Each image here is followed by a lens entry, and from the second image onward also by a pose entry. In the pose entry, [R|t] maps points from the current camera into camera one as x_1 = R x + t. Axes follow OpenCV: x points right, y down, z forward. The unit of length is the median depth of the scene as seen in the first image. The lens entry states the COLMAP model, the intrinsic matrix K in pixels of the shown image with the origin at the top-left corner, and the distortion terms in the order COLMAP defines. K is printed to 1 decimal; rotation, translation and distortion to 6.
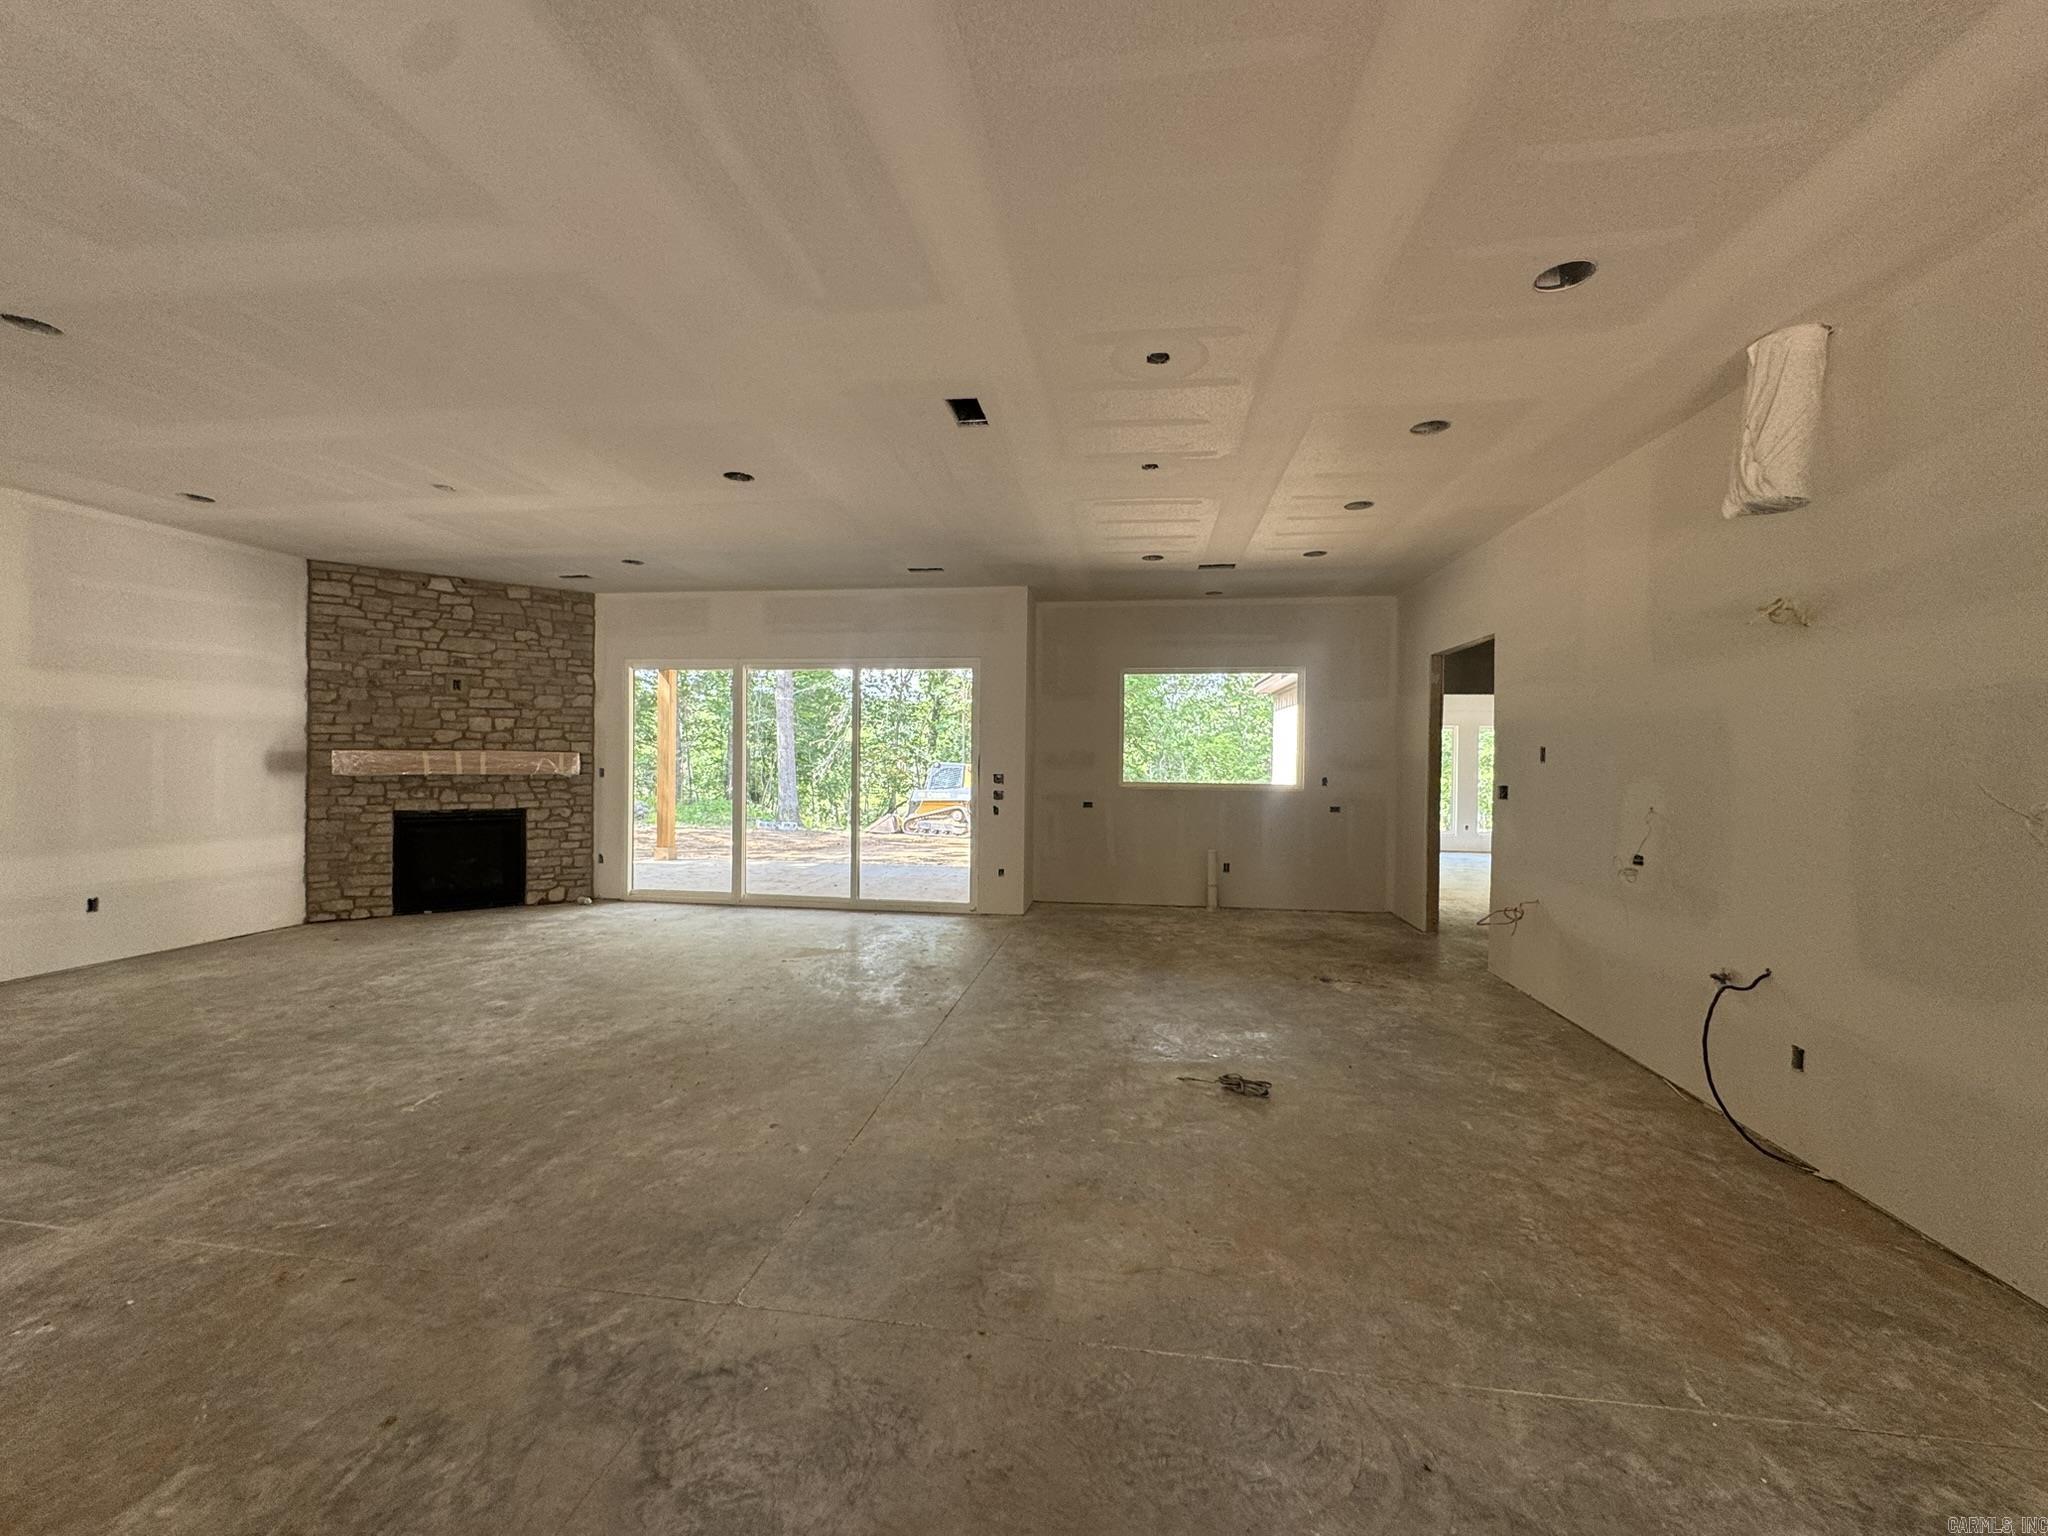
lens RADIAL K [[818.3, 0, 1022.4], [0, 818.3, 764.6], [0, 0, 1]] dist [-0.002483, 0.000230]
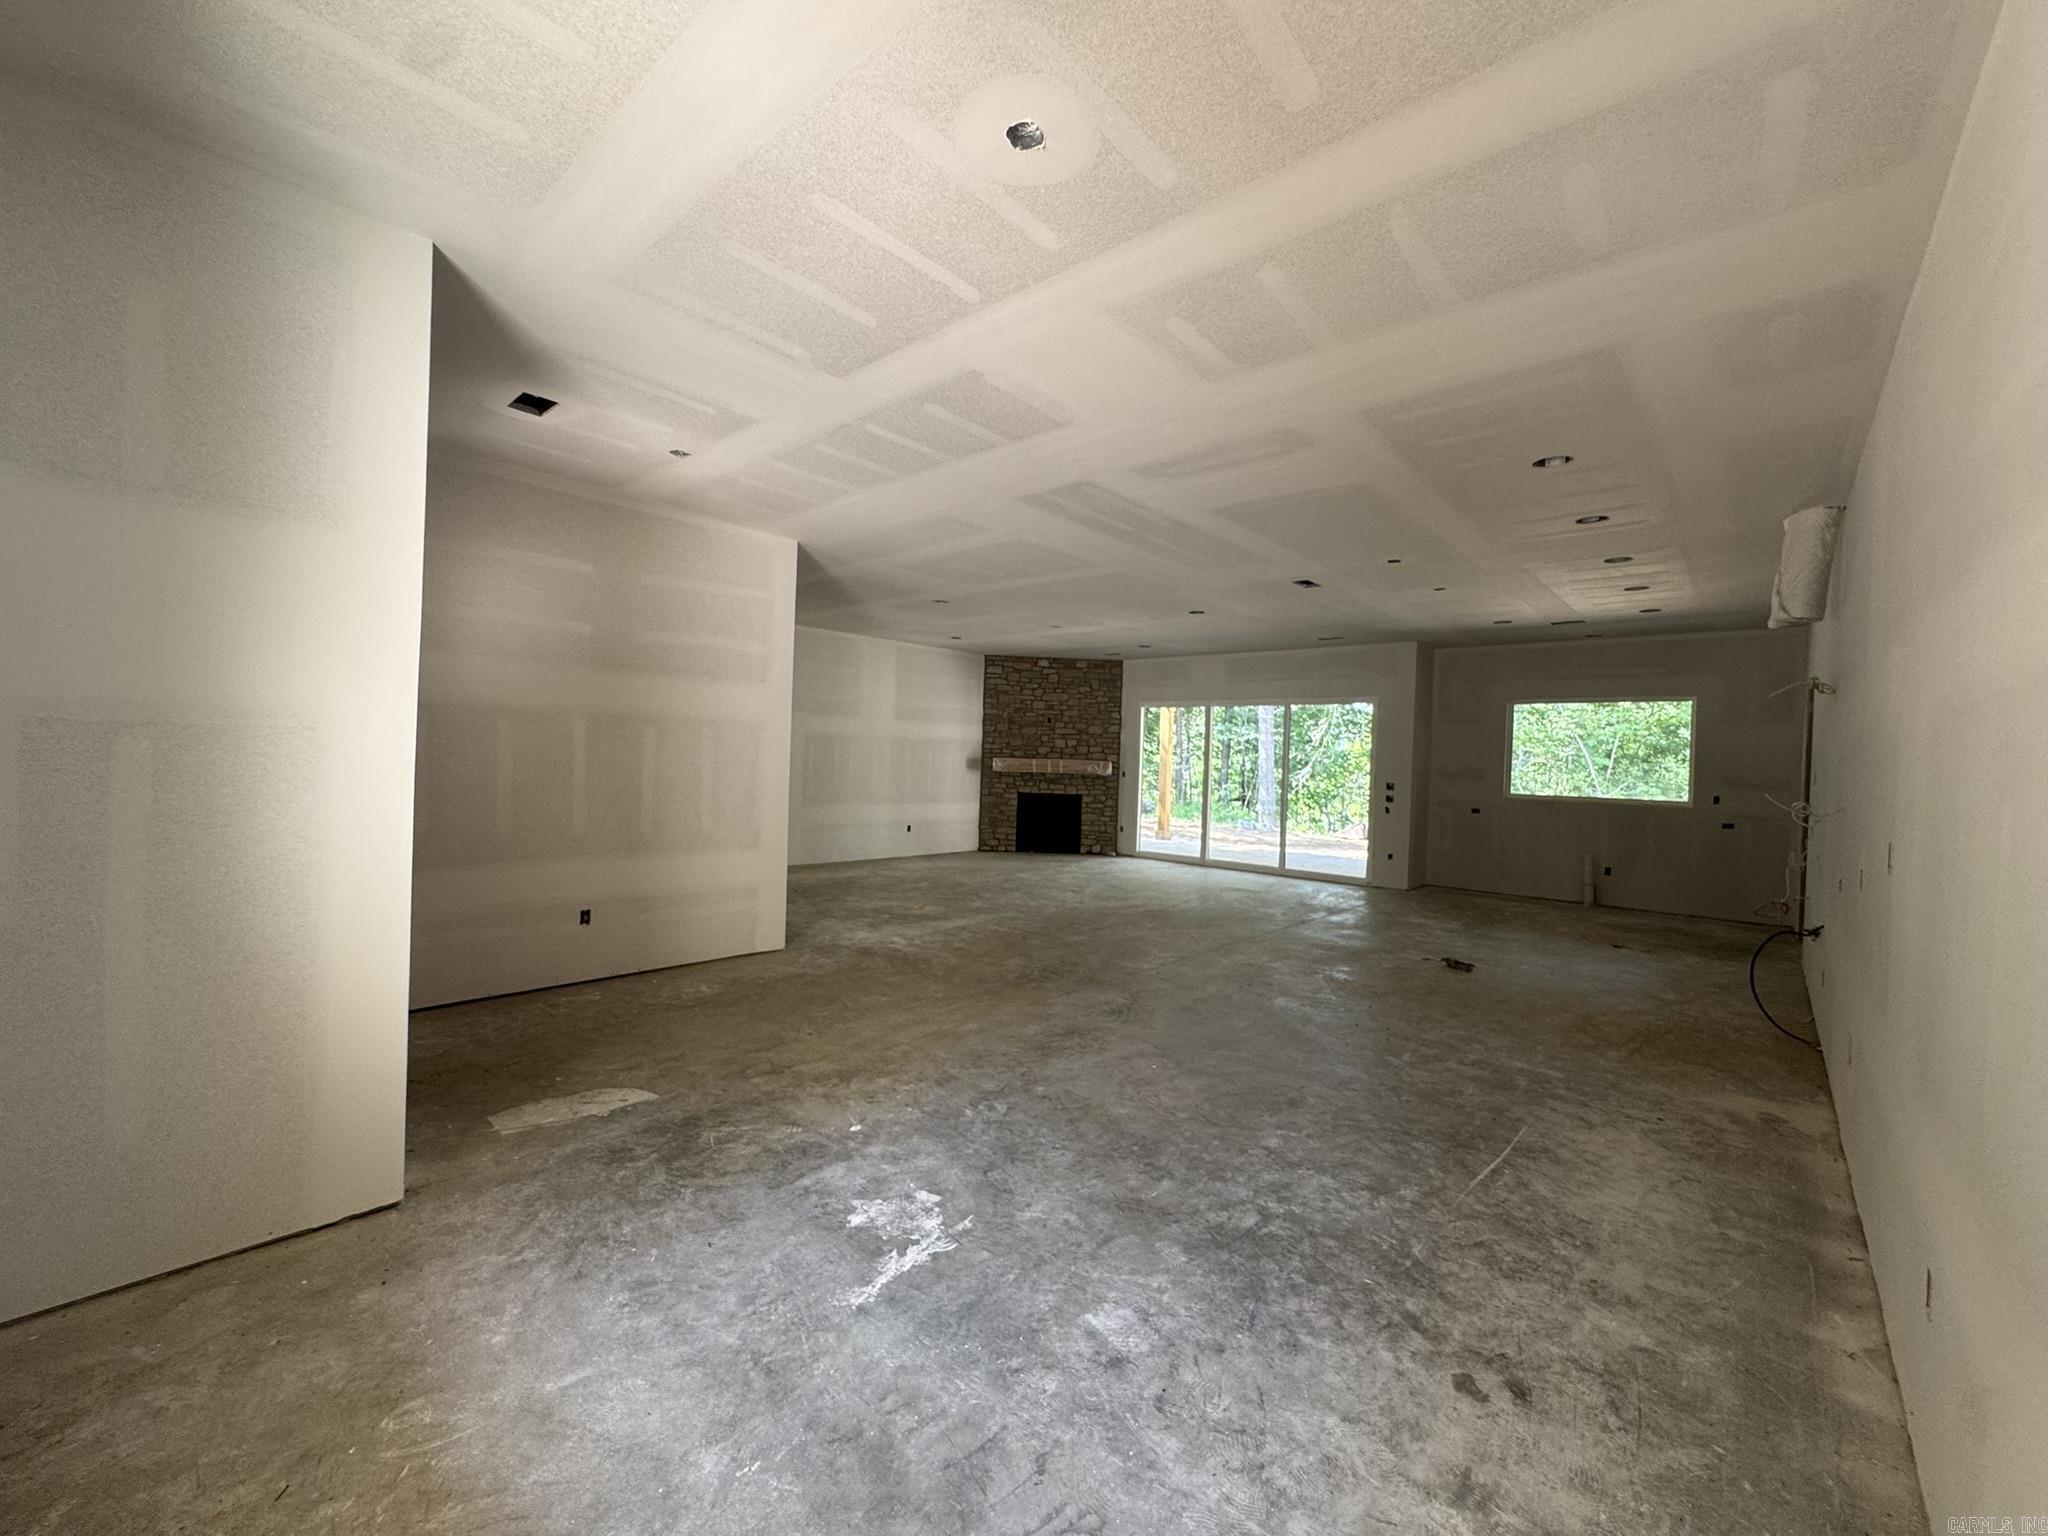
lens RADIAL K [[818.3, 0, 1012.2], [0, 818.3, 772.0], [0, 0, 1]] dist [-0.002483, 0.000230]
pose [[0.820410, 0.025697, -0.571198, 0.231223], [-0.027516, 0.999607, 0.005450, 0.003085], [0.571113, 0.011246, 0.820794, -0.459494]]
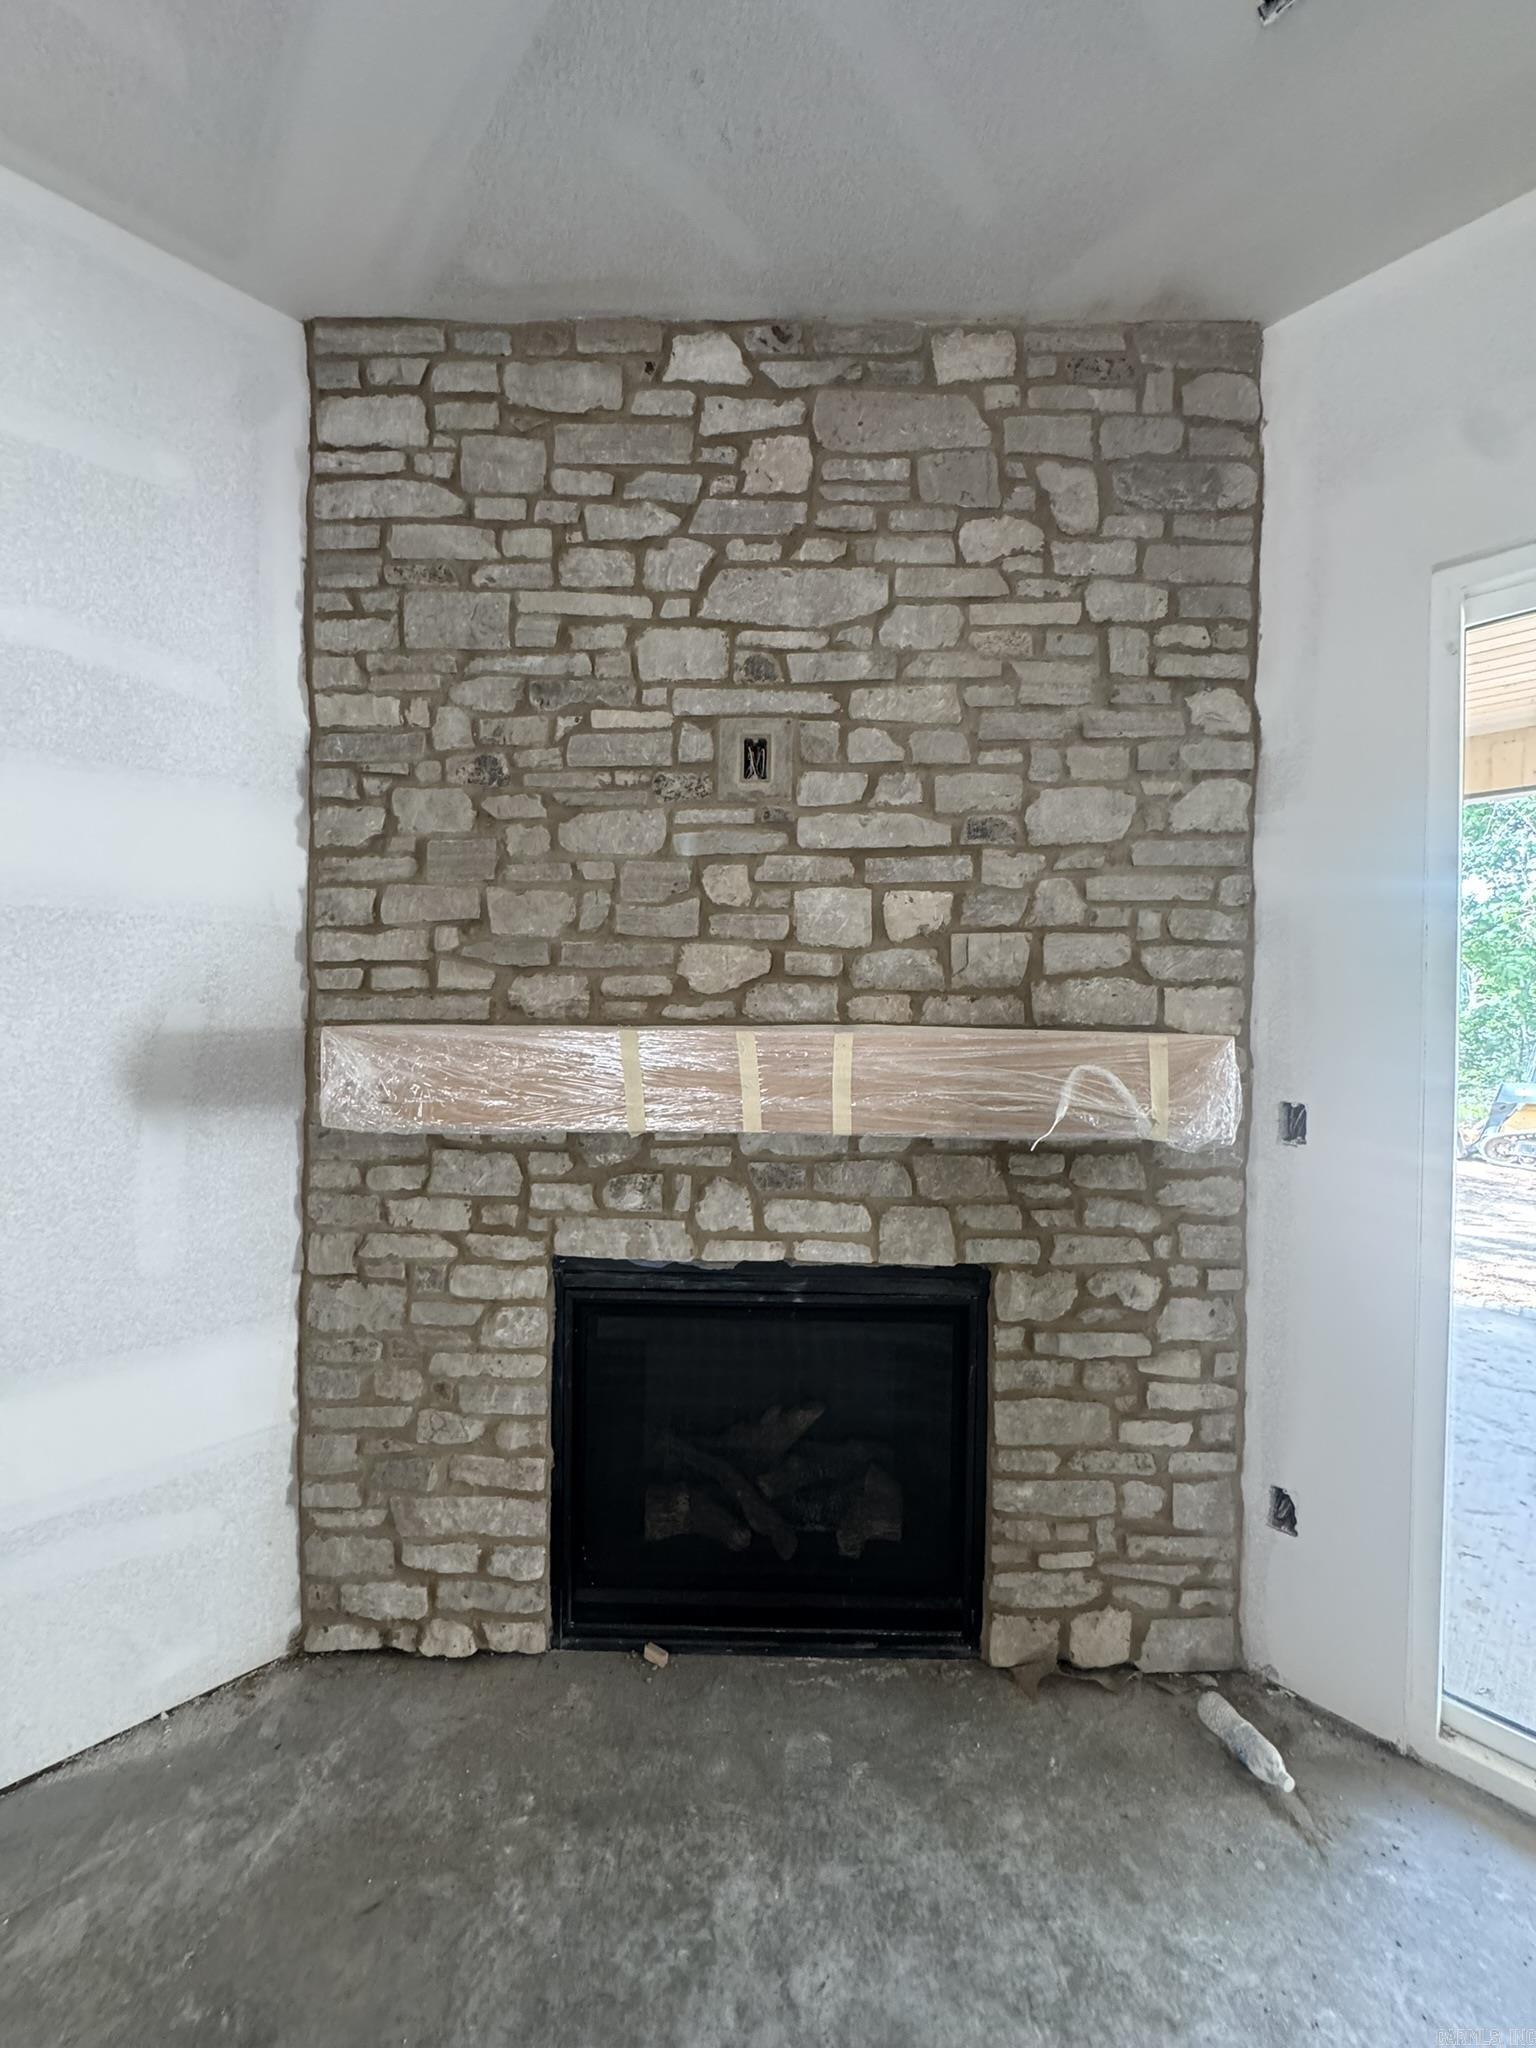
lens RADIAL K [[818.3, 0, 776.6], [0, 818.3, 1020.7], [0, 0, 1]] dist [-0.002483, 0.000230]
pose [[0.794331, 0.008472, -0.607426, -0.544322], [-0.007308, 0.999964, 0.004391, -0.019988], [0.607441, 0.000951, 0.794364, 0.820322]]
